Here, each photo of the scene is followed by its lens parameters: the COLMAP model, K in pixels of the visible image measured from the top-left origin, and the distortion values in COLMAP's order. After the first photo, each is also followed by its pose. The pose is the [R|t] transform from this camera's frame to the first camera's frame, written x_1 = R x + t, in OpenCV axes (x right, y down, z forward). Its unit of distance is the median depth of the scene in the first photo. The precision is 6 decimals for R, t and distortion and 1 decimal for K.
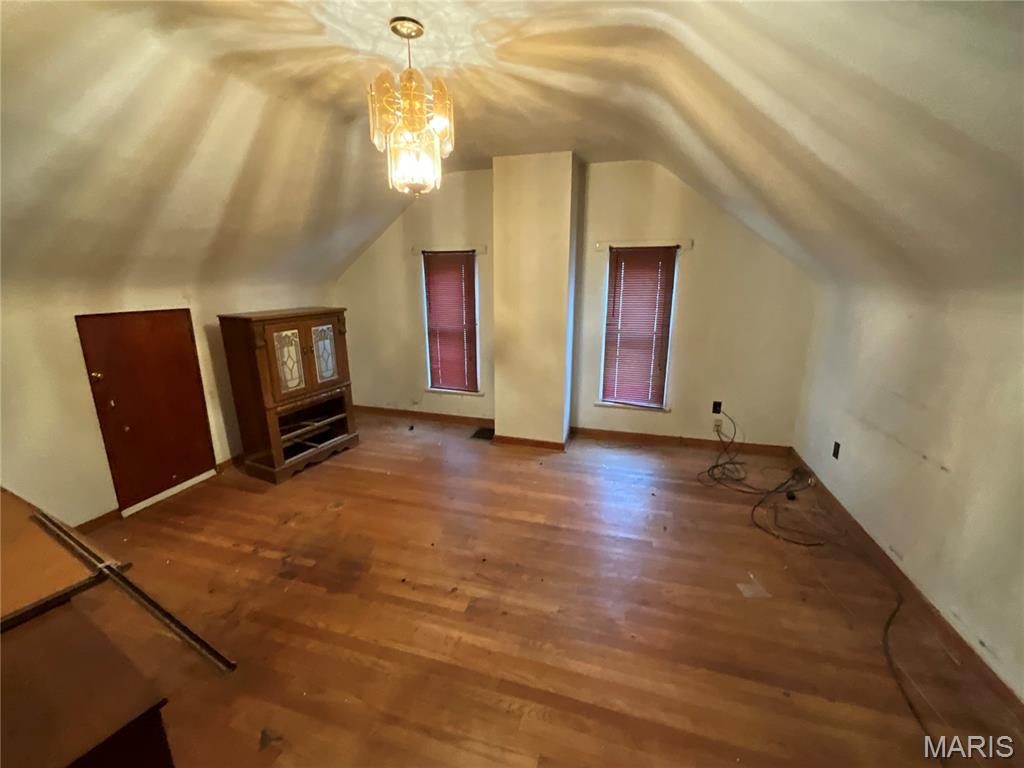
lens RADIAL K [[410.5, 0, 491.6], [0, 410.5, 385.6], [0, 0, 1]] dist [-0.001015, 0.029383]
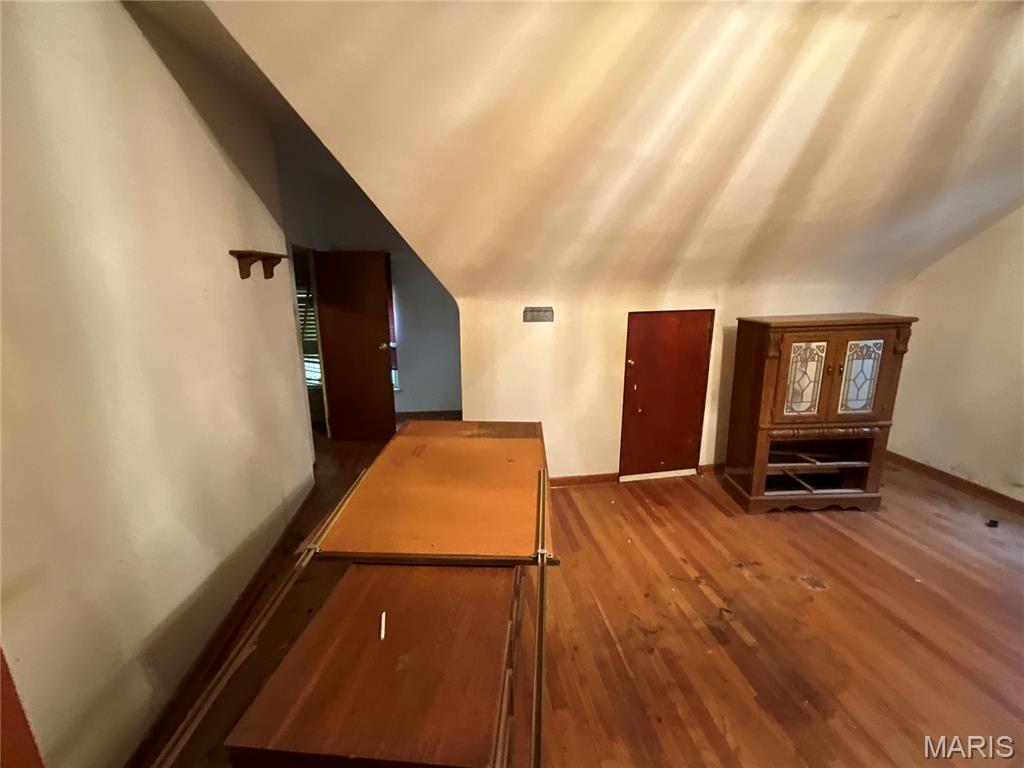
lens RADIAL K [[415.3, 0, 512.0], [0, 415.3, 384.0], [0, 0, 1]] dist [-0.003297, -0.000361]
pose [[0.444784, 0.204780, -0.871913, -0.035388], [-0.210372, 0.970162, 0.120540, -0.026940], [0.870581, 0.129812, 0.474592, 0.114293]]
